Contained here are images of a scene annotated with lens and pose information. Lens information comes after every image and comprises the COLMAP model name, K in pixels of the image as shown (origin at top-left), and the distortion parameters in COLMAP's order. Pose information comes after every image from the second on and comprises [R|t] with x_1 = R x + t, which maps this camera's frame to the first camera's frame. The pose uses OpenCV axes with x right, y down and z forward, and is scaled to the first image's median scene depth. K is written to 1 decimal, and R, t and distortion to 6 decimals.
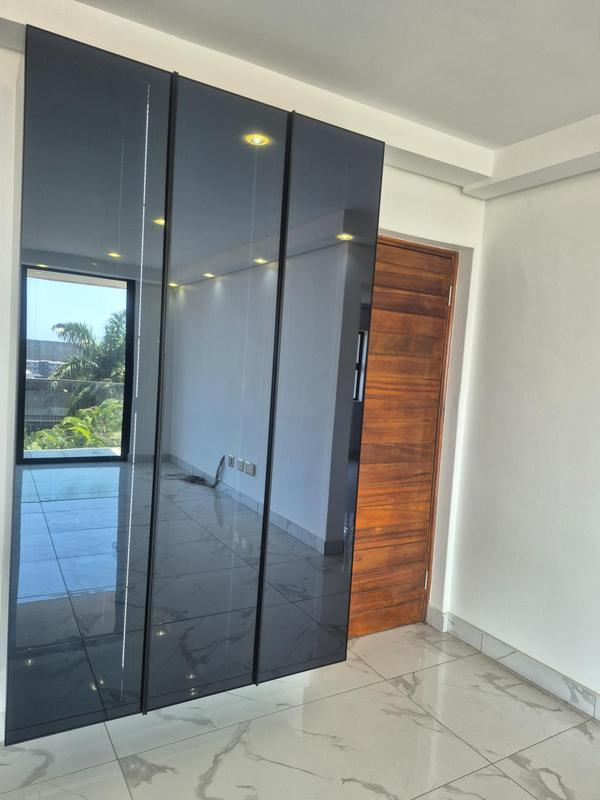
lens RADIAL K [[551.8, 0, 301.1], [0, 551.8, 400.0], [0, 0, 1]] dist [0.046843, -0.041988]
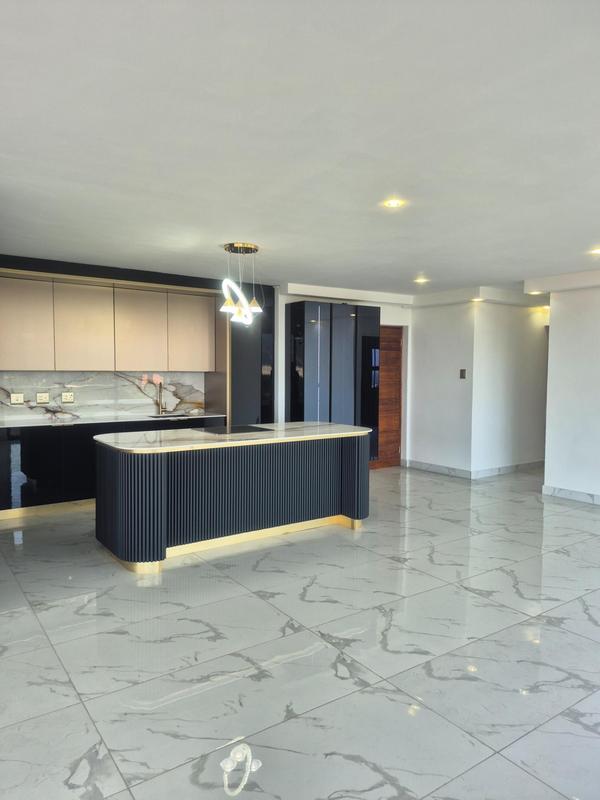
lens RADIAL K [[551.8, 0, 300.3], [0, 551.8, 398.9], [0, 0, 1]] dist [0.046843, -0.041988]
pose [[0.994020, -0.063252, 0.089009, -0.471903], [0.064974, 0.997749, -0.016578, 0.097763], [-0.087760, 0.022262, 0.995893, -1.616964]]
